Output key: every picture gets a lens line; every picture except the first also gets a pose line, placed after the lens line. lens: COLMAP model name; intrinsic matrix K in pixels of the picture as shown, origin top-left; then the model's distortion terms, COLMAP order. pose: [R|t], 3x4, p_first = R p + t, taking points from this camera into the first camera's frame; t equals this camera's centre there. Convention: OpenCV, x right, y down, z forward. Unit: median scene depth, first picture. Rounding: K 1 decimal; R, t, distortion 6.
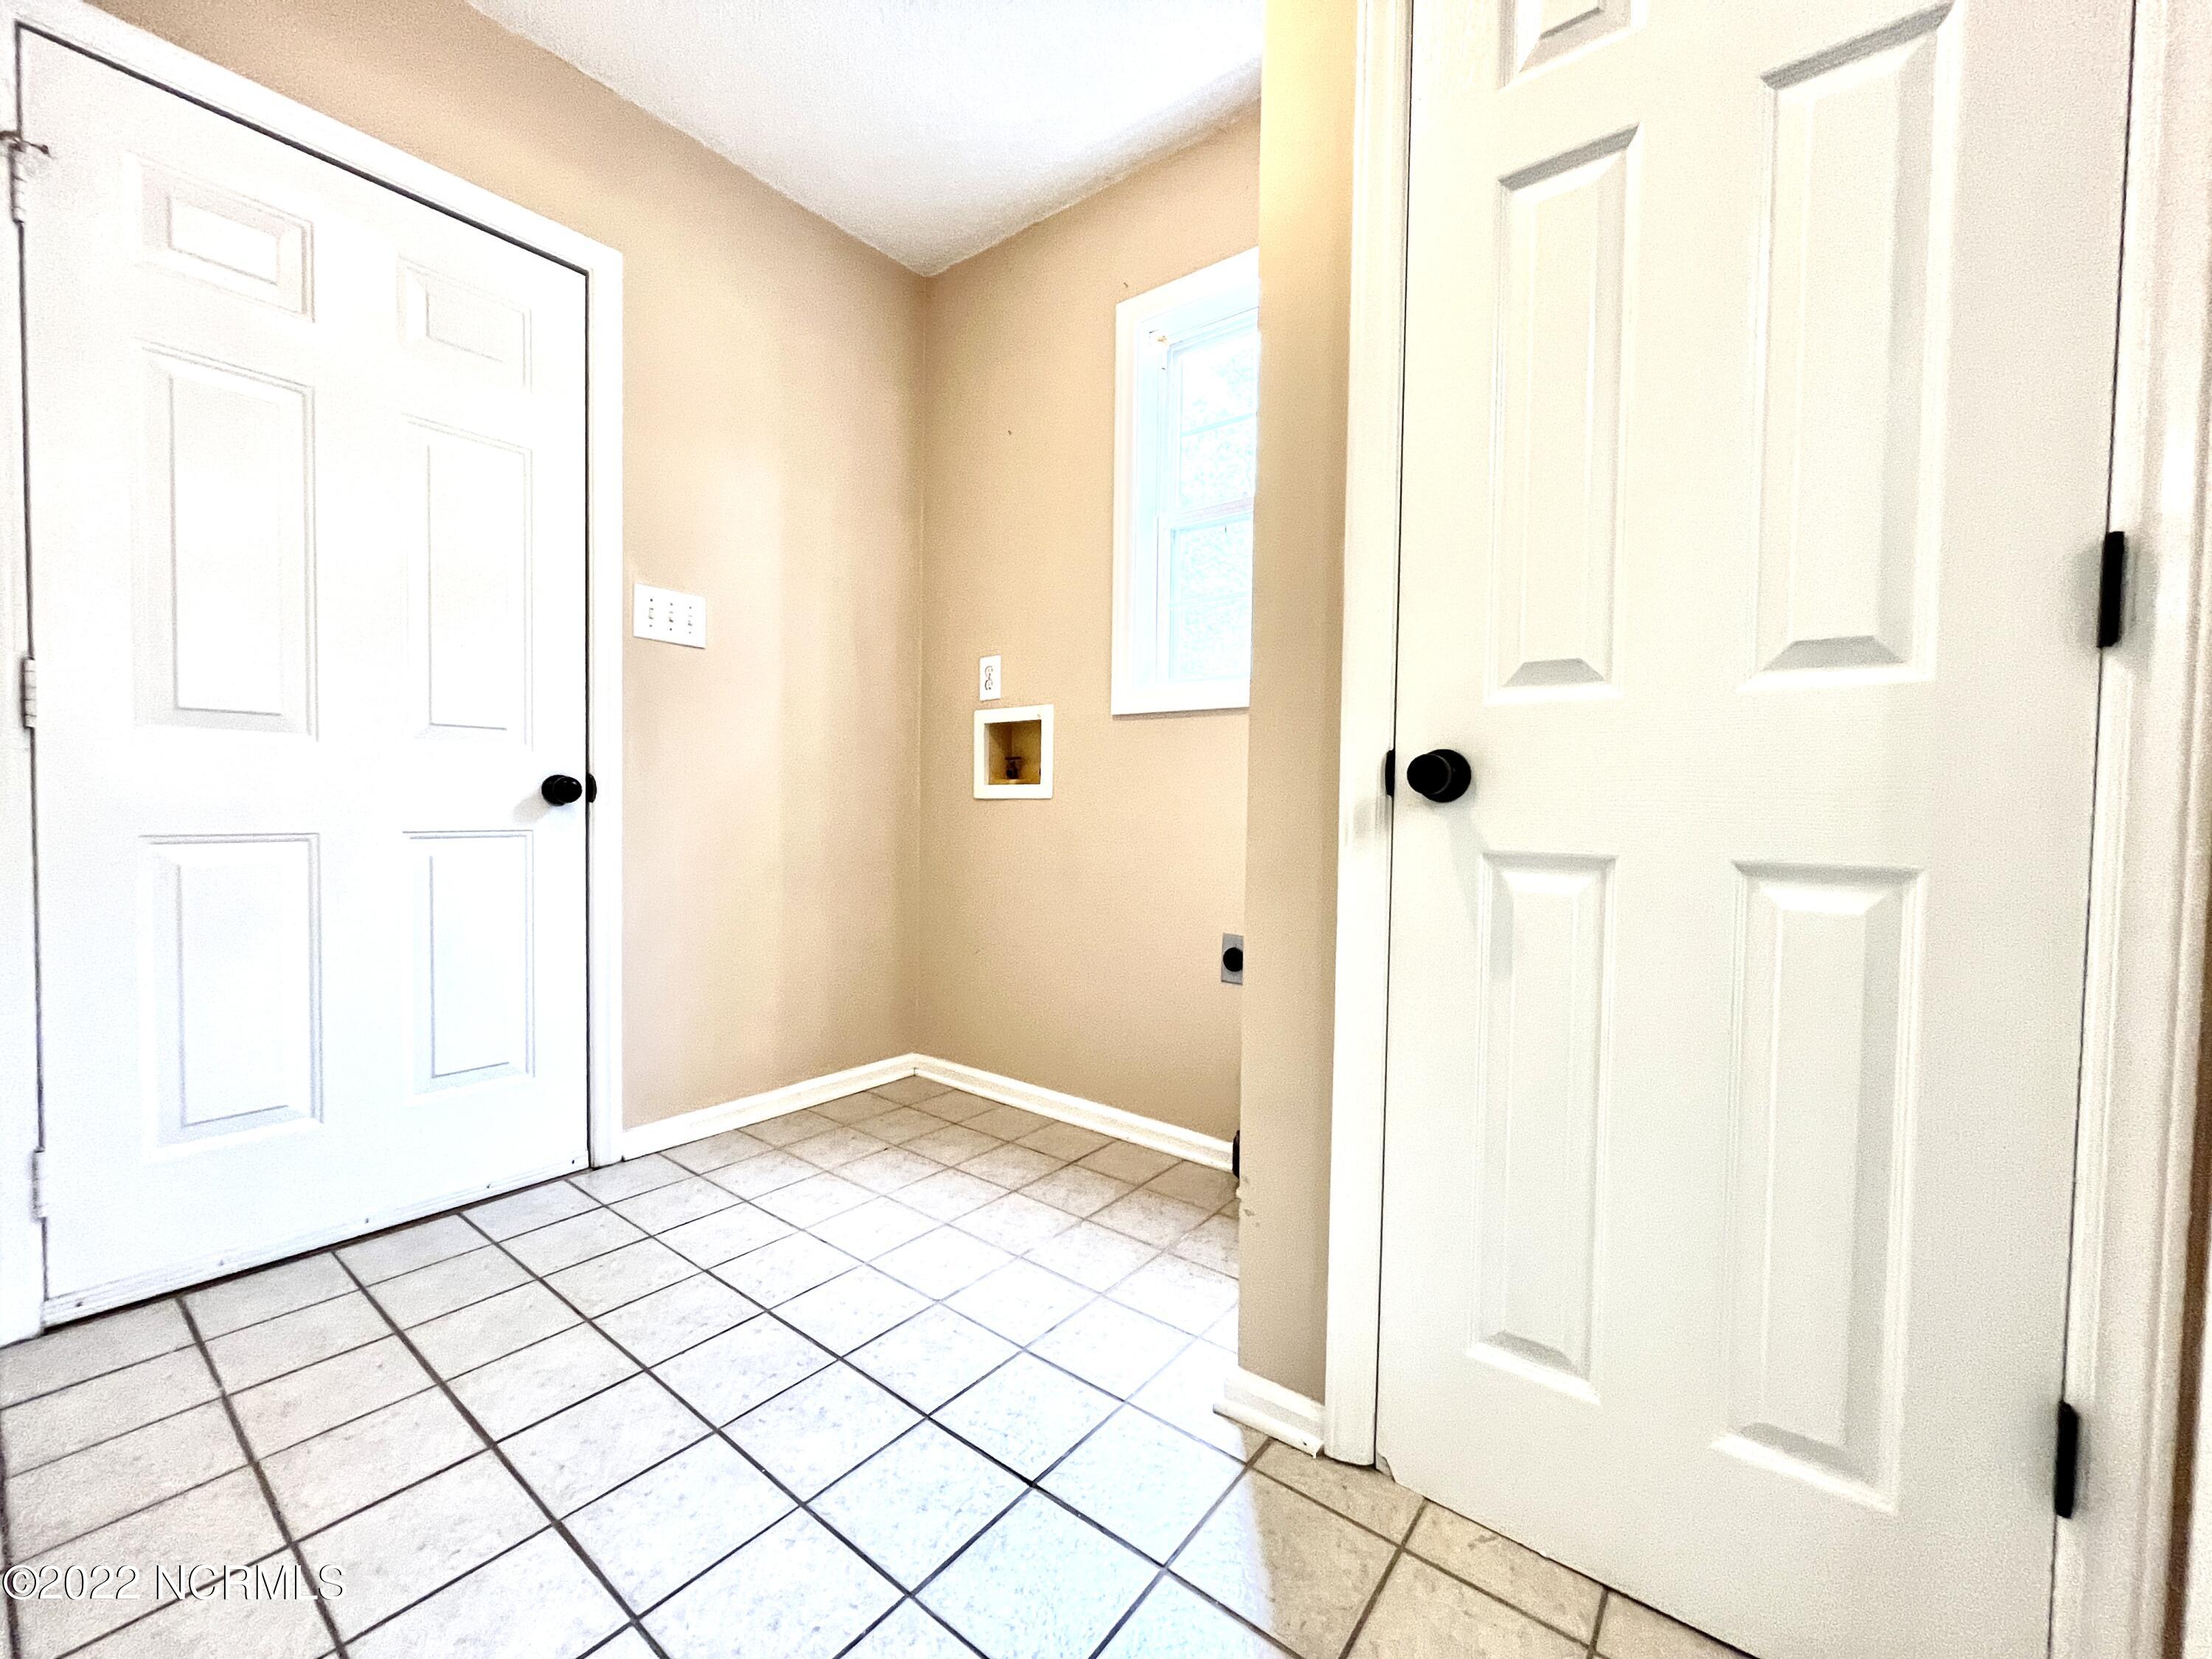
lens RADIAL K [[896.1, 0, 1101.6], [0, 896.1, 831.0], [0, 0, 1]] dist [-0.002277, -0.000159]
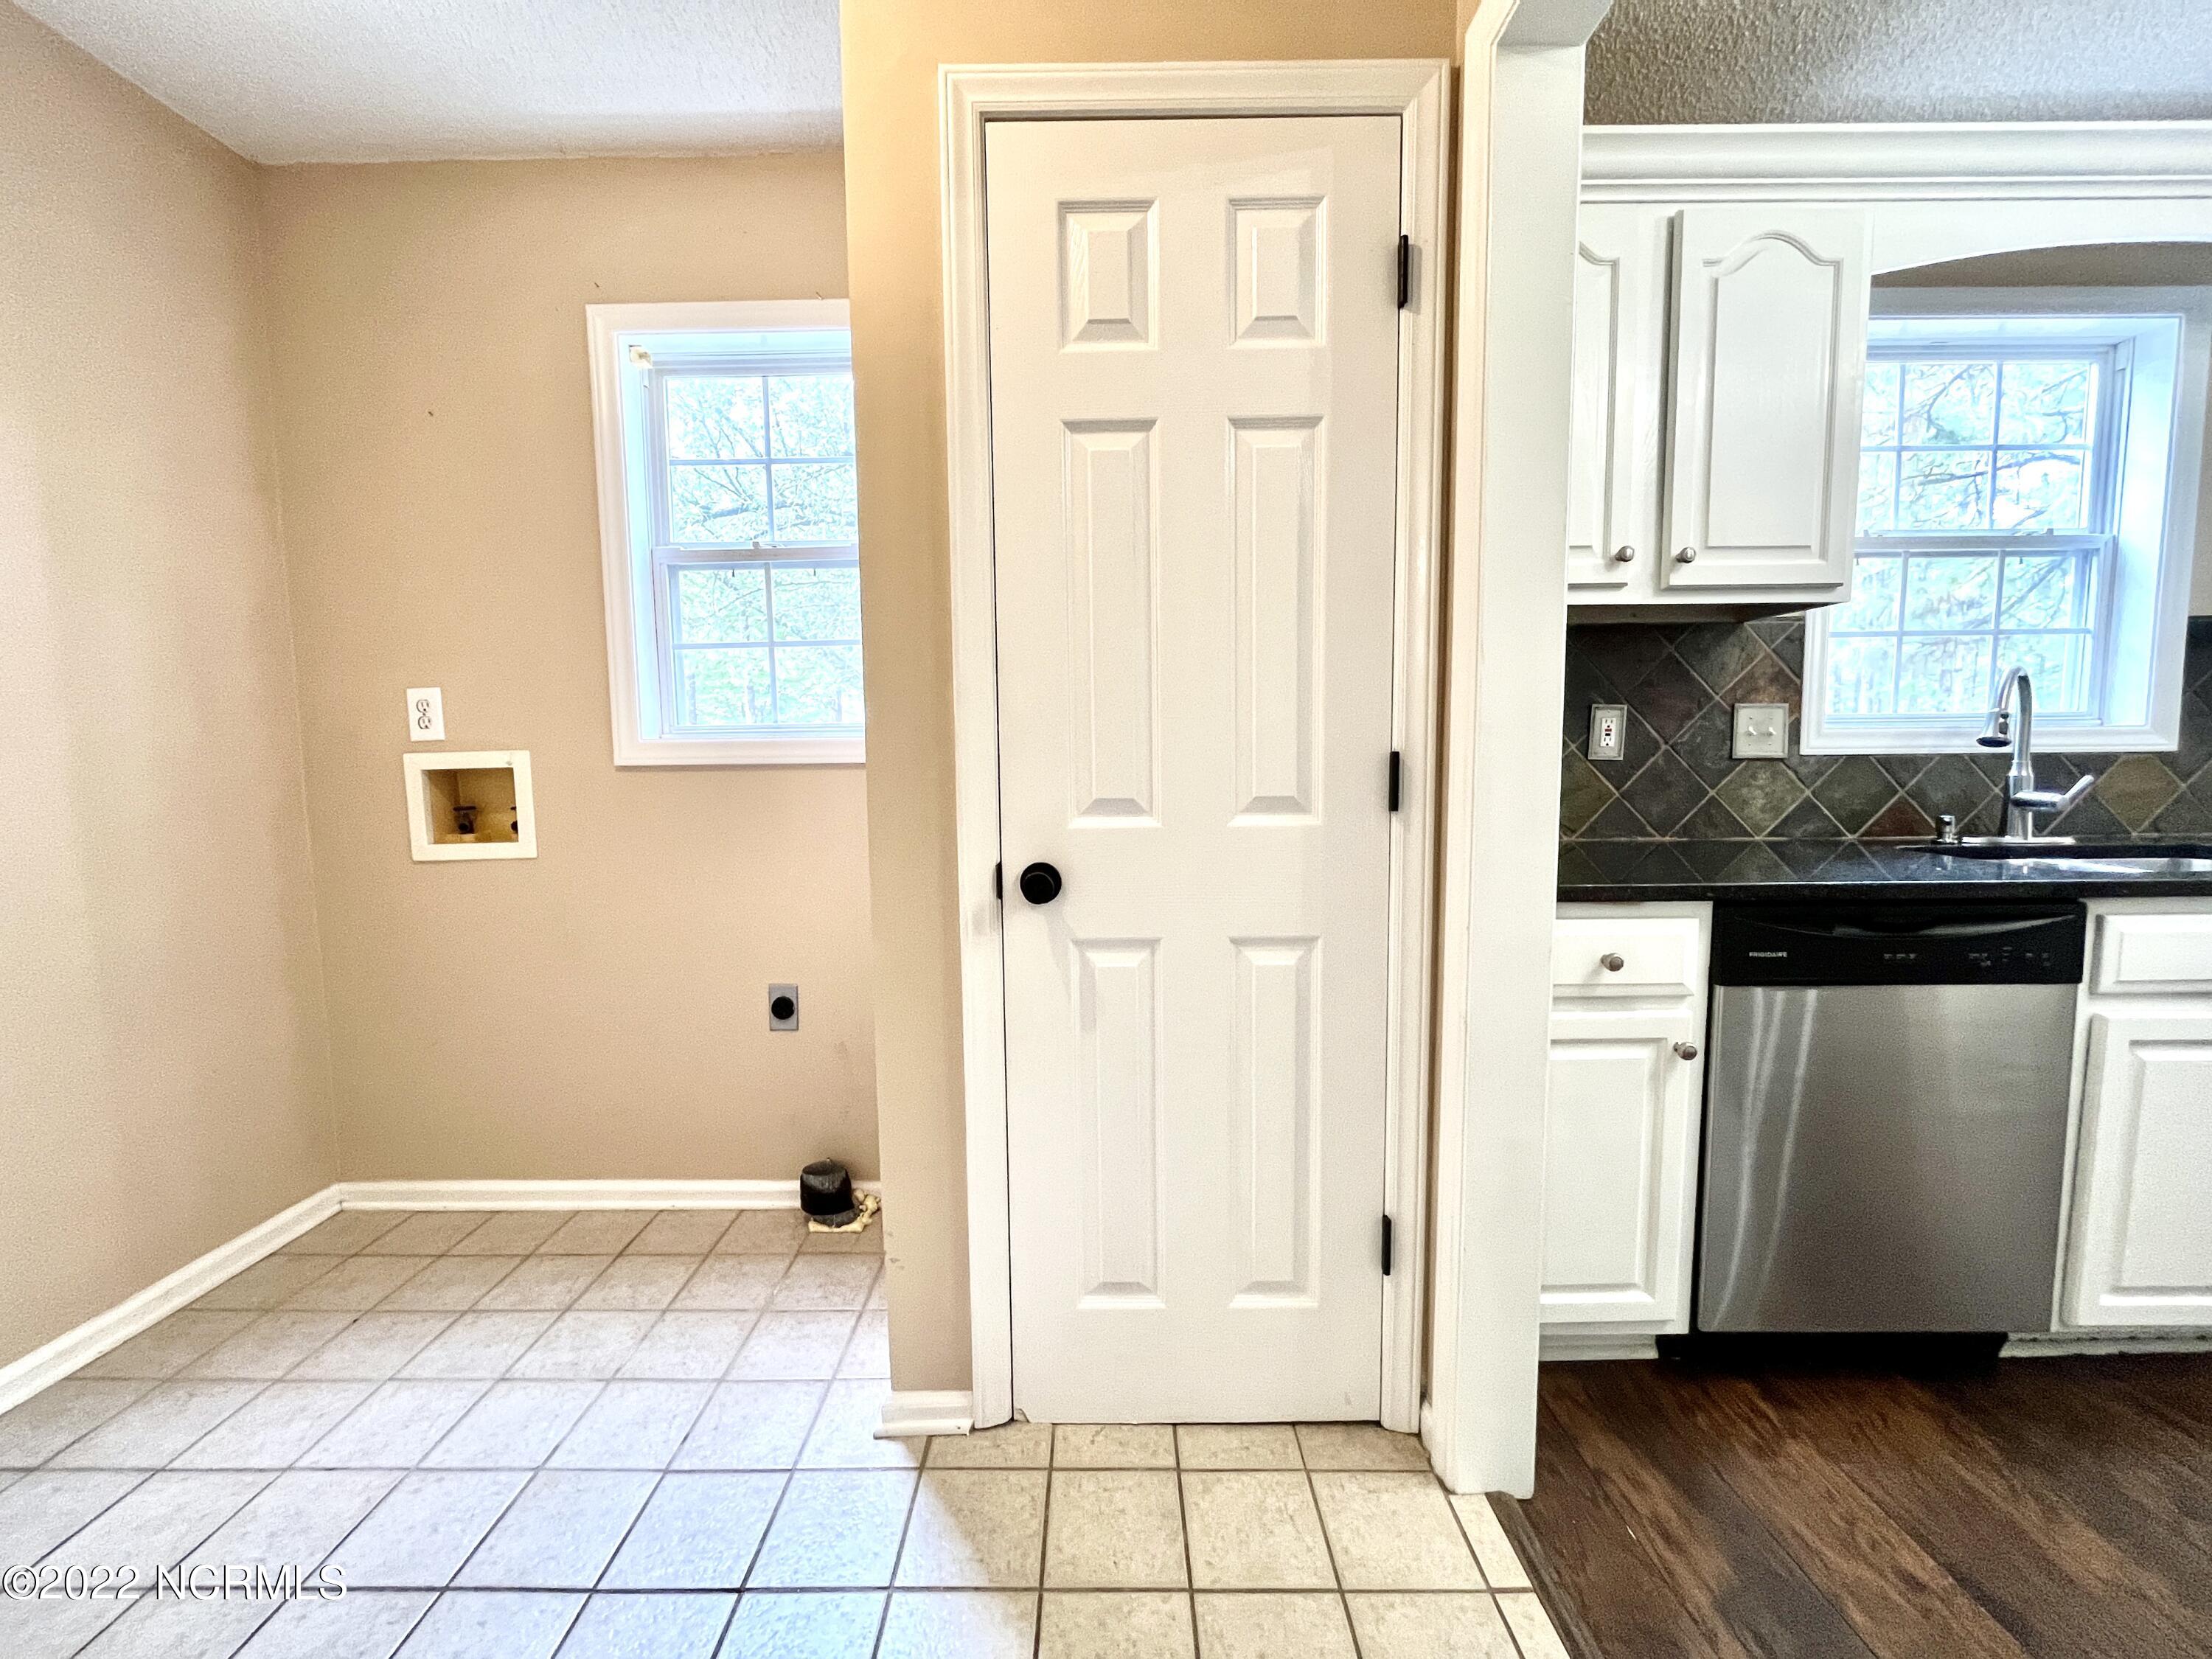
lens RADIAL K [[896.1, 0, 1104.9], [0, 896.1, 831.9], [0, 0, 1]] dist [-0.002277, -0.000159]
pose [[0.792264, -0.082020, 0.604641, -0.242288], [0.045042, 0.996082, 0.076100, -0.176167], [-0.608514, -0.033057, 0.792854, -0.051755]]
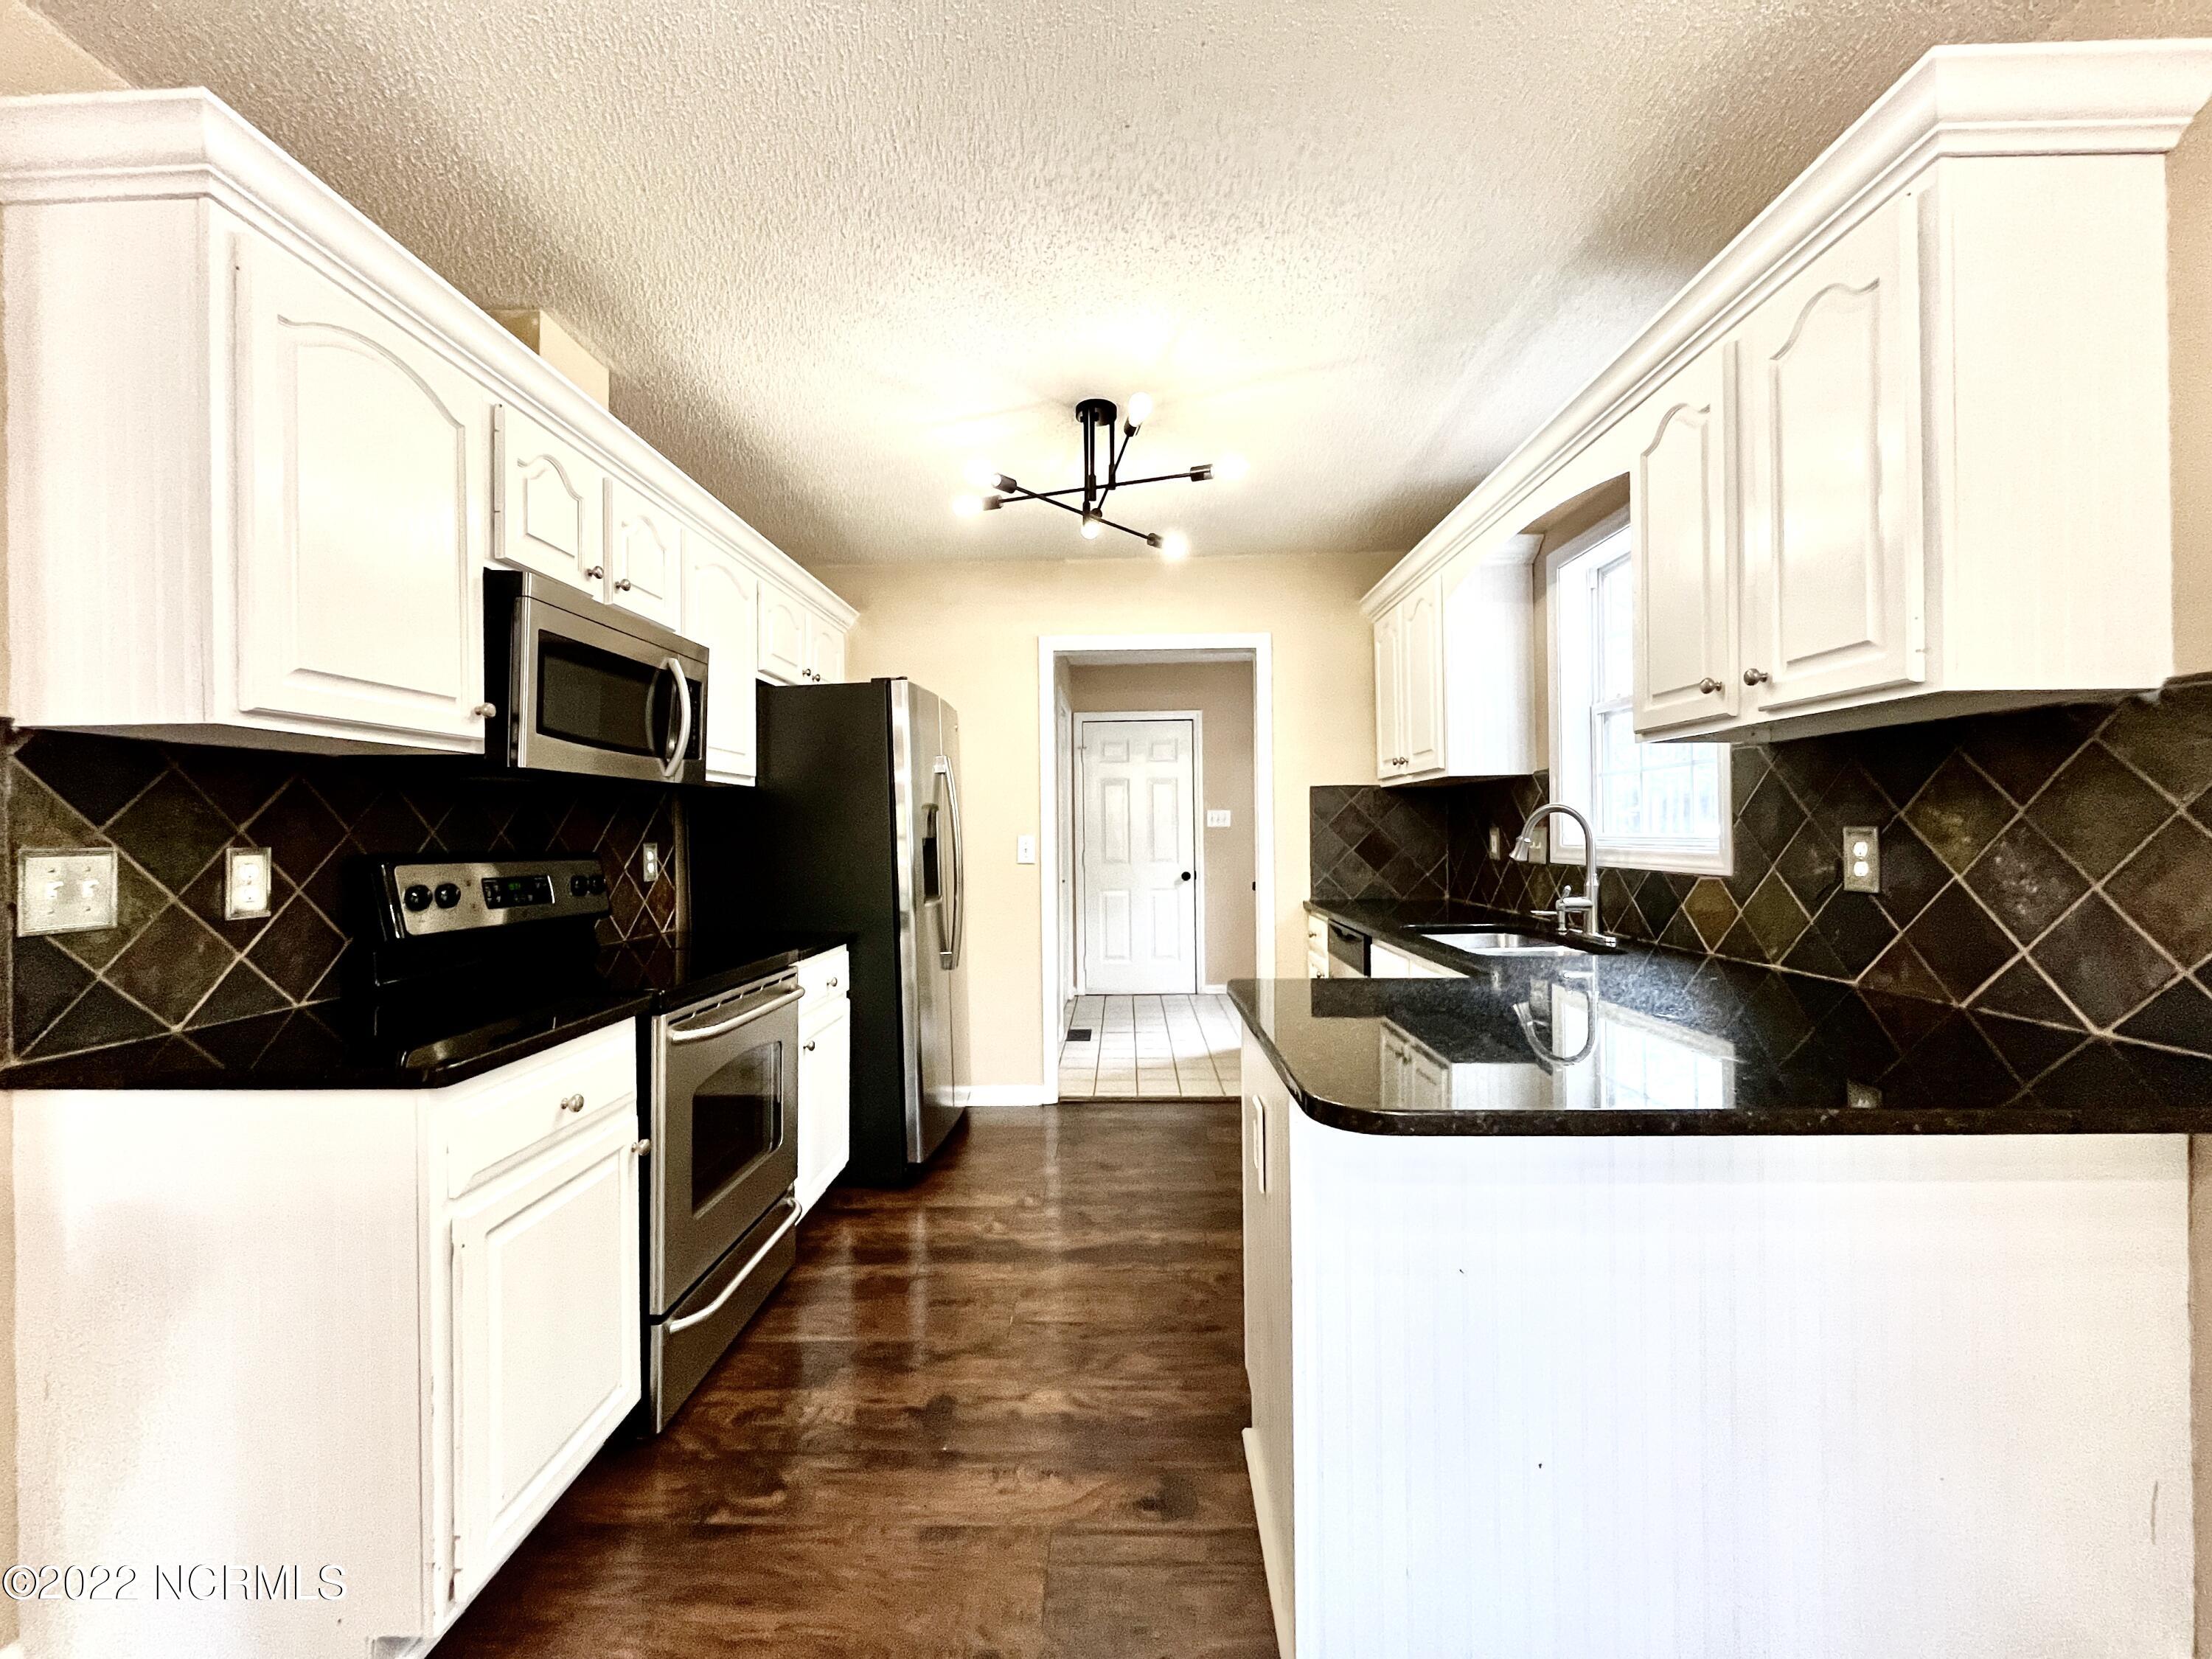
lens RADIAL K [[896.1, 0, 1104.0], [0, 896.1, 829.2], [0, 0, 1]] dist [-0.002277, -0.000159]
pose [[0.587606, -0.025166, -0.808756, 2.647770], [-0.007338, 0.999309, -0.036427, -0.133184], [0.809114, 0.027339, 0.587015, -1.671613]]
